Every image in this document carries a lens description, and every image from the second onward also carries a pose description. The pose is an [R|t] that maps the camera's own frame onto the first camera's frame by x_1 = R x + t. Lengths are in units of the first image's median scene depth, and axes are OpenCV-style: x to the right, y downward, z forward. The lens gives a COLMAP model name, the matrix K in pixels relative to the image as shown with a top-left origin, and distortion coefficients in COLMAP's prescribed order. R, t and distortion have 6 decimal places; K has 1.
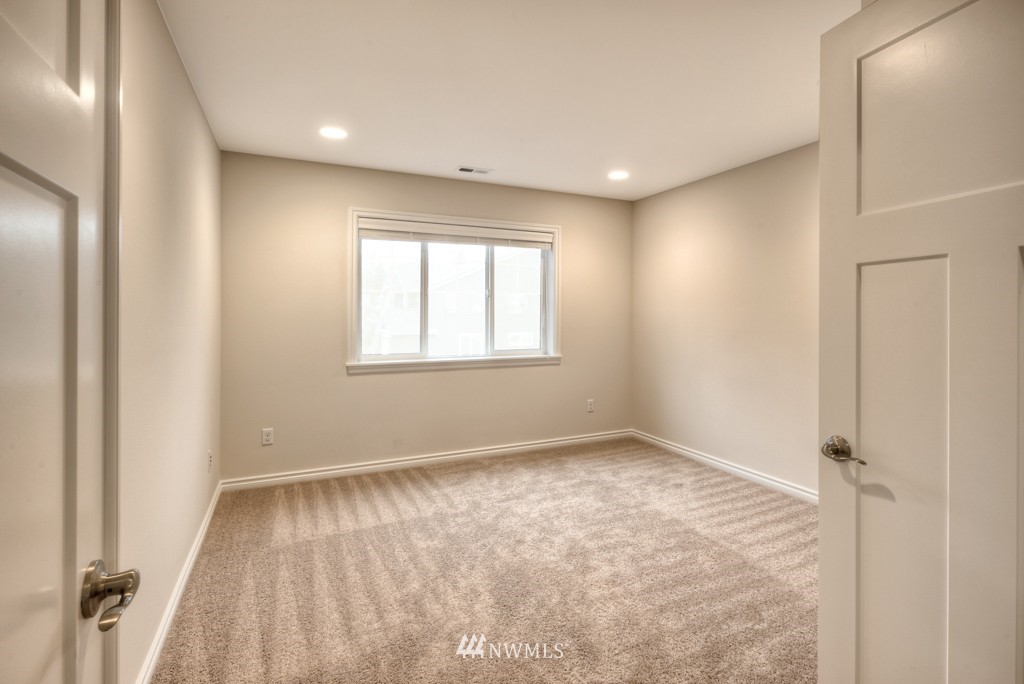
lens RADIAL K [[487.0, 0, 534.5], [0, 487.0, 313.2], [0, 0, 1]] dist [-0.002282, 0.000159]
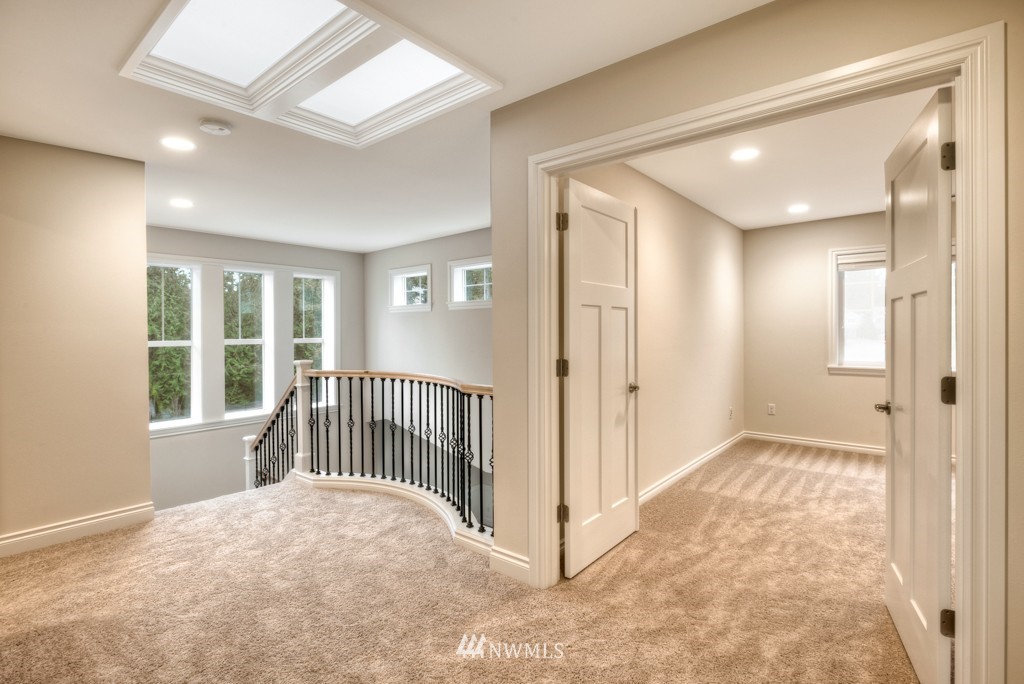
lens RADIAL K [[487.0, 0, 514.0], [0, 487.0, 338.1], [0, 0, 1]] dist [-0.002282, 0.000159]
pose [[0.385440, 0.004148, -0.922724, 0.798960], [0.006215, 0.999956, 0.007091, 0.018453], [0.922712, -0.008468, 0.385397, -0.491978]]
